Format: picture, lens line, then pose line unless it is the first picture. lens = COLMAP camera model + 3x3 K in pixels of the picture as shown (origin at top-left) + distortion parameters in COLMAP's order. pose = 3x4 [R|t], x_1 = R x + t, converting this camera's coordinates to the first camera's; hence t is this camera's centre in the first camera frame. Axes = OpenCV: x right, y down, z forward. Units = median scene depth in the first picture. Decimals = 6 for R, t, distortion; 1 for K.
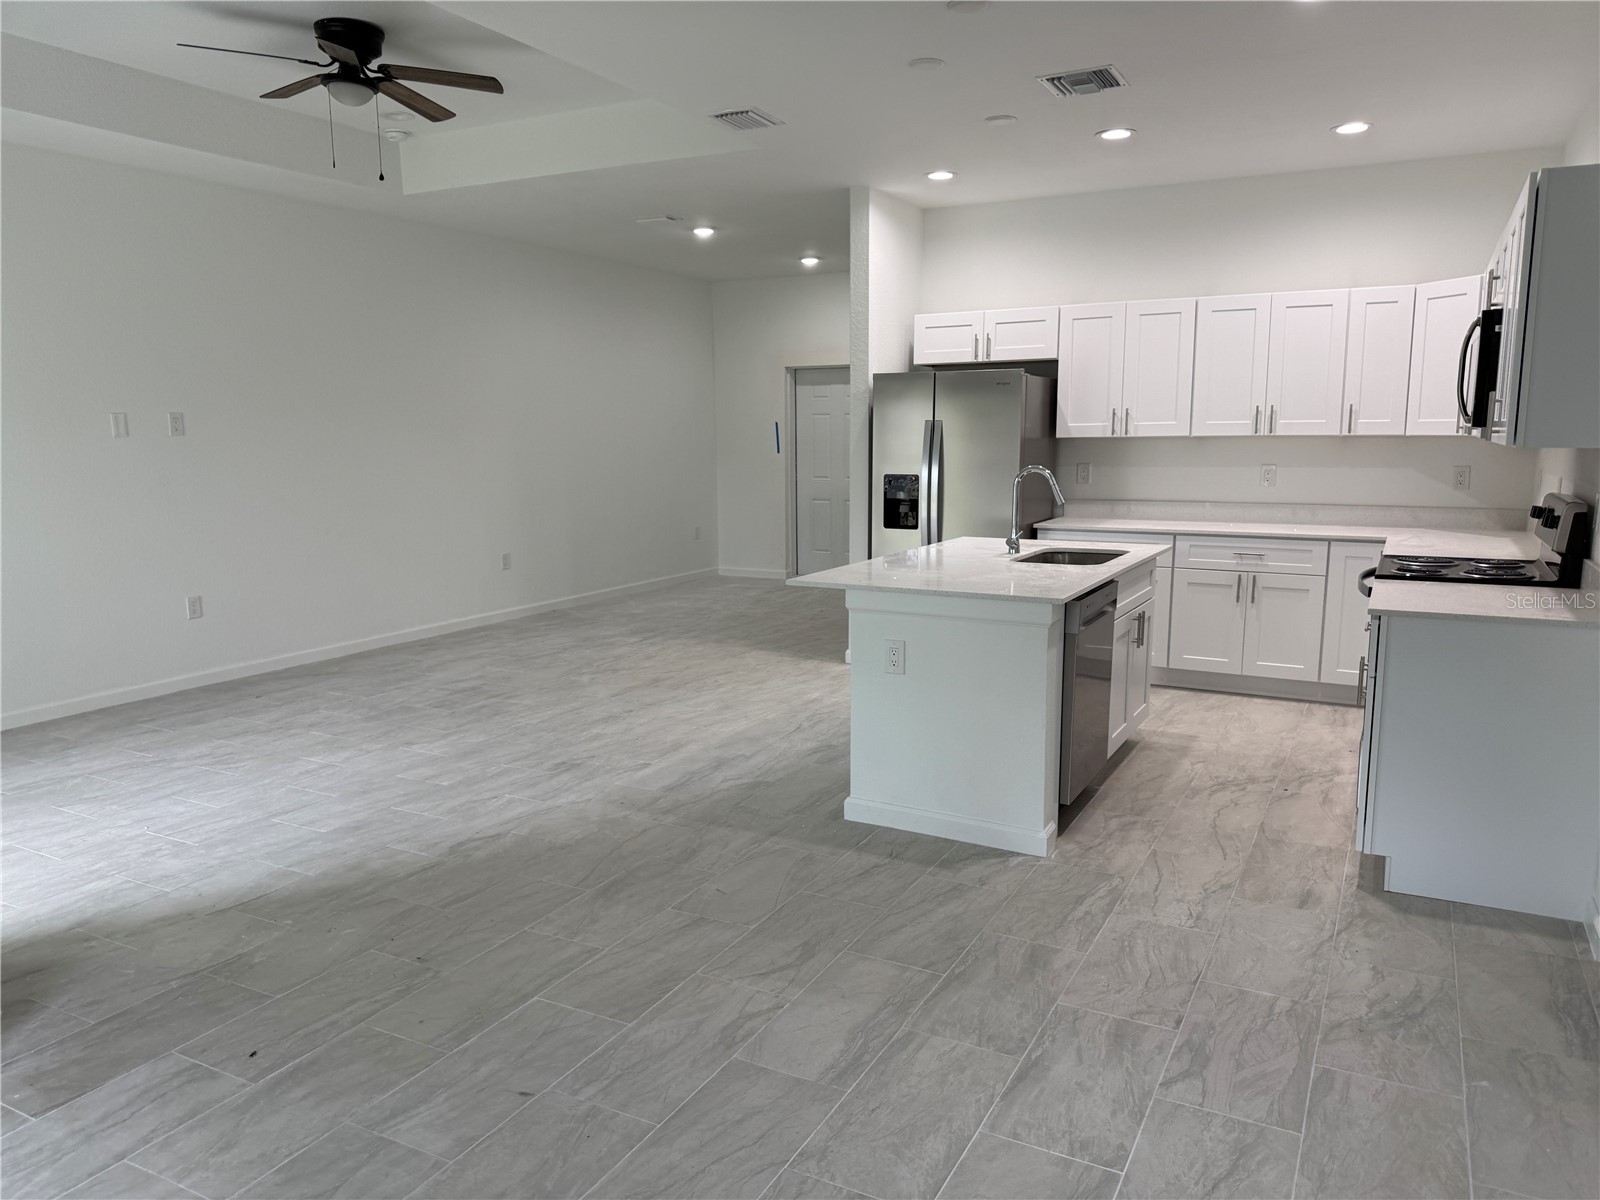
lens RADIAL K [[1128.5, 0, 803.3], [0, 1128.5, 607.7], [0, 0, 1]] dist [0.156388, -0.281542]
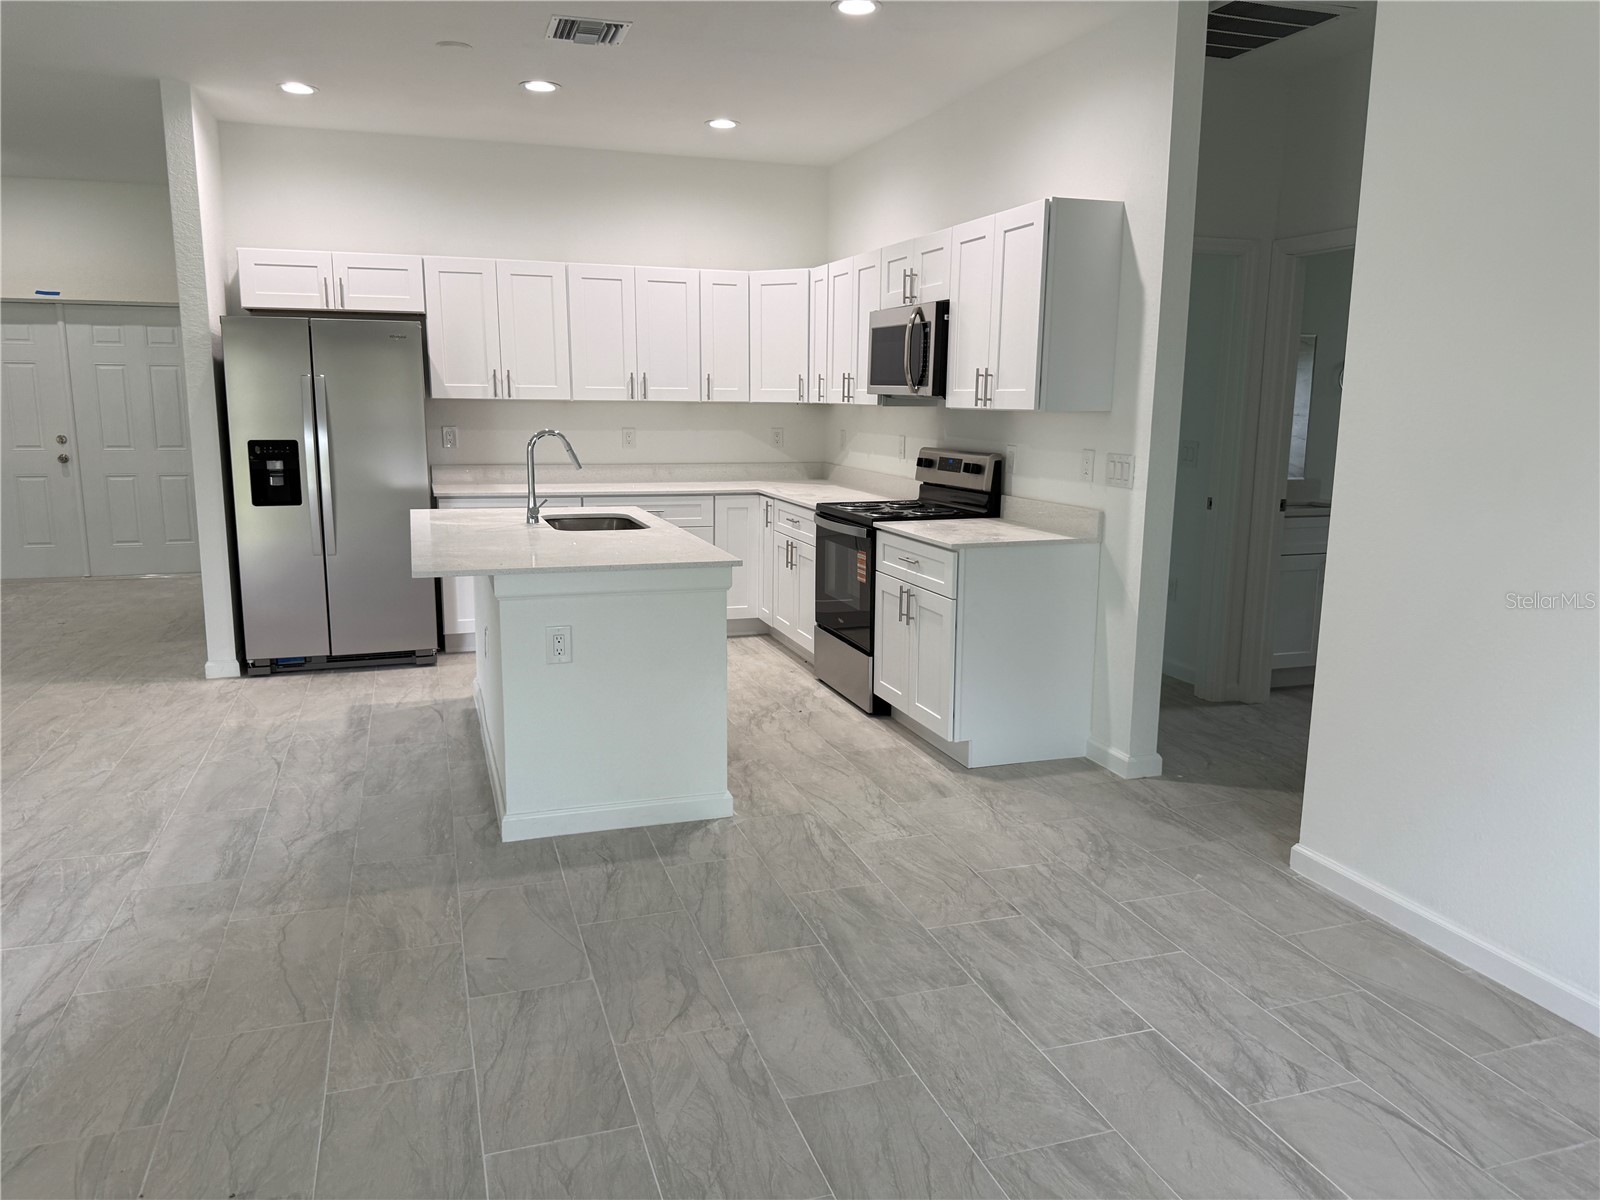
lens RADIAL K [[1123.6, 0, 800.0], [0, 1123.6, 600.0], [0, 0, 1]] dist [0.090935, -0.136028]
pose [[0.687675, -0.119874, 0.716054, -0.312023], [0.100635, 0.992493, 0.069505, -0.025522], [-0.719010, 0.024263, 0.694576, 0.182257]]
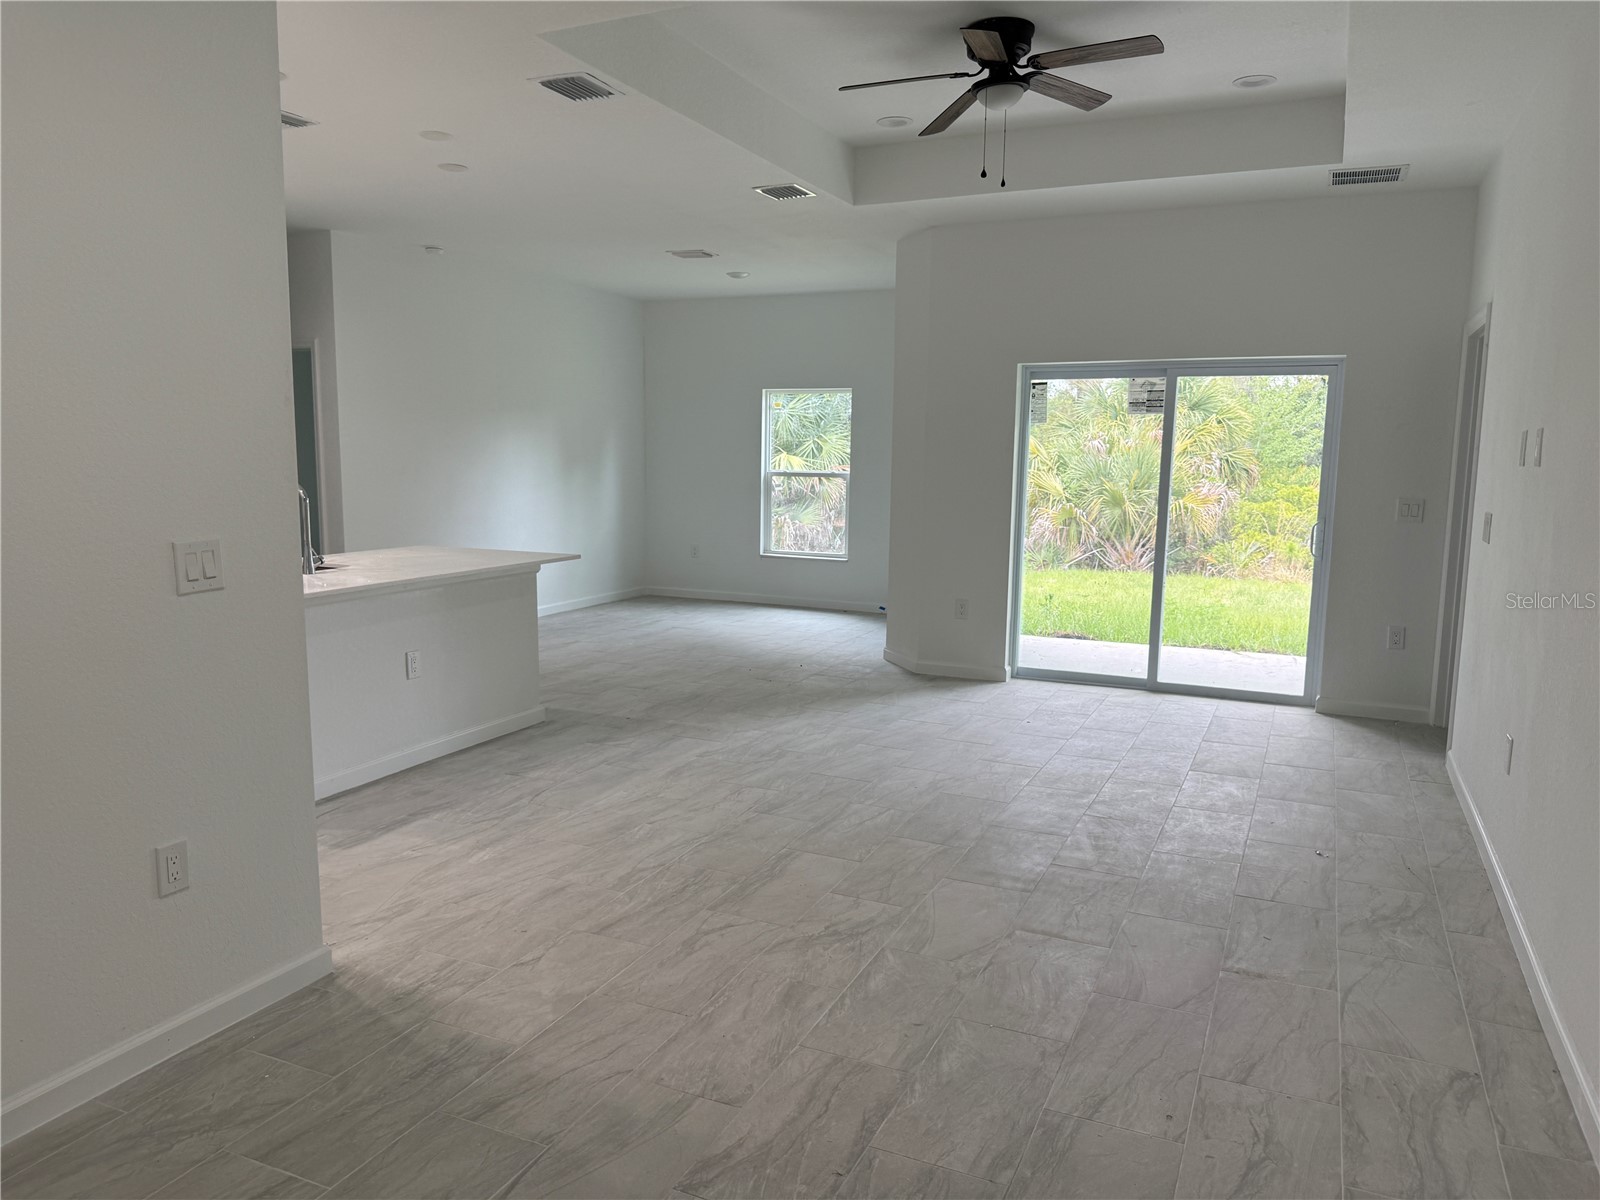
lens RADIAL K [[1123.6, 0, 800.0], [0, 1123.6, 600.0], [0, 0, 1]] dist [0.090935, -0.136028]
pose [[-0.998225, 0.000207, -0.059560, -0.151911], [-0.017074, 0.957031, 0.289483, -0.284699], [0.057061, 0.289986, -0.955328, 1.789483]]
